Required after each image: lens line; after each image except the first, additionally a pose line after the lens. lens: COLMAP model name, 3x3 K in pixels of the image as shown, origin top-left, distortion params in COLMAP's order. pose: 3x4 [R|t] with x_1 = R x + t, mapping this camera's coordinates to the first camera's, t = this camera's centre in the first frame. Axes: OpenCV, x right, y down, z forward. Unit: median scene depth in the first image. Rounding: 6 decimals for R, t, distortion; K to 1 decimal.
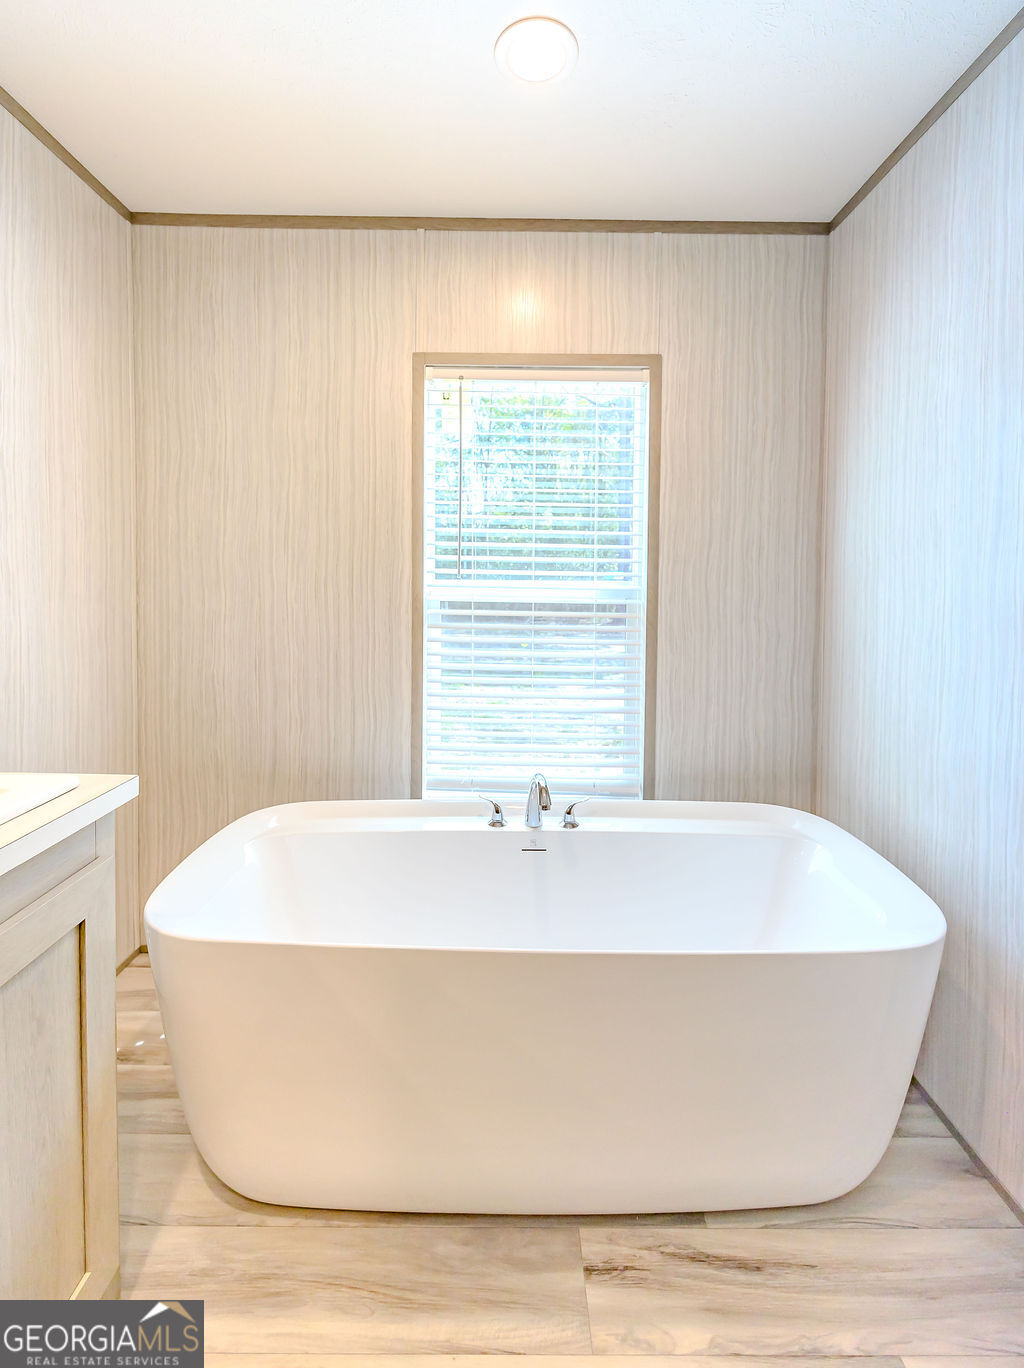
lens RADIAL K [[612.0, 0, 519.4], [0, 612.0, 590.1], [0, 0, 1]] dist [-0.000194, -0.000719]
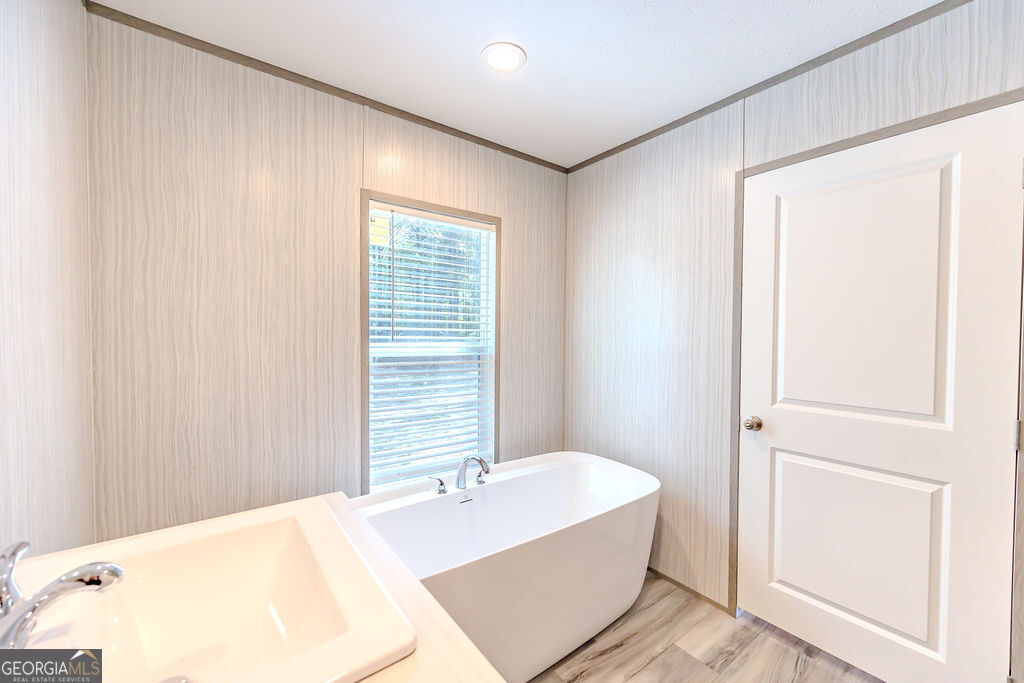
lens RADIAL K [[404.0, 0, 516.6], [0, 404.0, 342.8], [0, 0, 1]] dist [-0.000484, -0.000032]
pose [[0.802435, -0.018457, 0.596455, -0.457170], [0.019442, 0.999800, 0.004782, -0.017216], [-0.596423, 0.007759, 0.802633, 0.008355]]
